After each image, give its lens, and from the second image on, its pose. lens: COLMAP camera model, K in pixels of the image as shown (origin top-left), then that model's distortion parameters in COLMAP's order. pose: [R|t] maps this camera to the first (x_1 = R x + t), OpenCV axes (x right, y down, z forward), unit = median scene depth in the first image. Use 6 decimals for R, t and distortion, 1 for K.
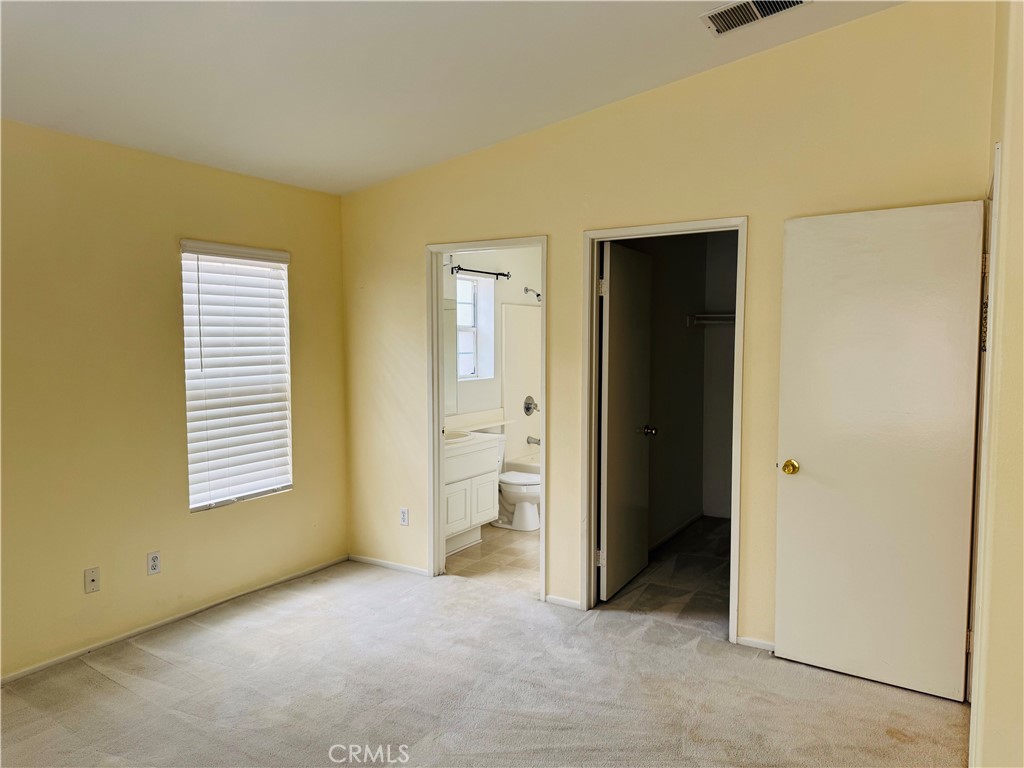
lens RADIAL K [[730.9, 0, 511.3], [0, 730.9, 386.9], [0, 0, 1]] dist [0.092189, -0.123841]
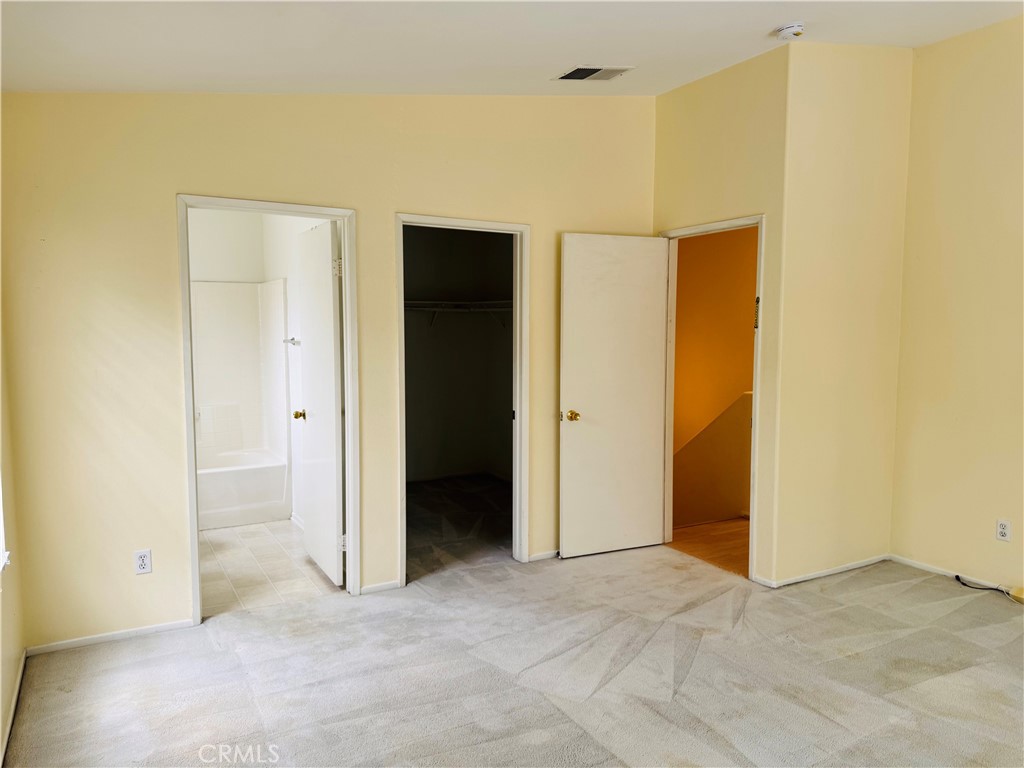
lens RADIAL K [[730.9, 0, 511.3], [0, 730.9, 386.9], [0, 0, 1]] dist [0.092189, -0.123841]
pose [[0.481477, -0.074060, 0.873324, -0.736241], [0.057861, 0.996936, 0.052643, -0.019058], [-0.874547, 0.025185, 0.484287, 0.383206]]
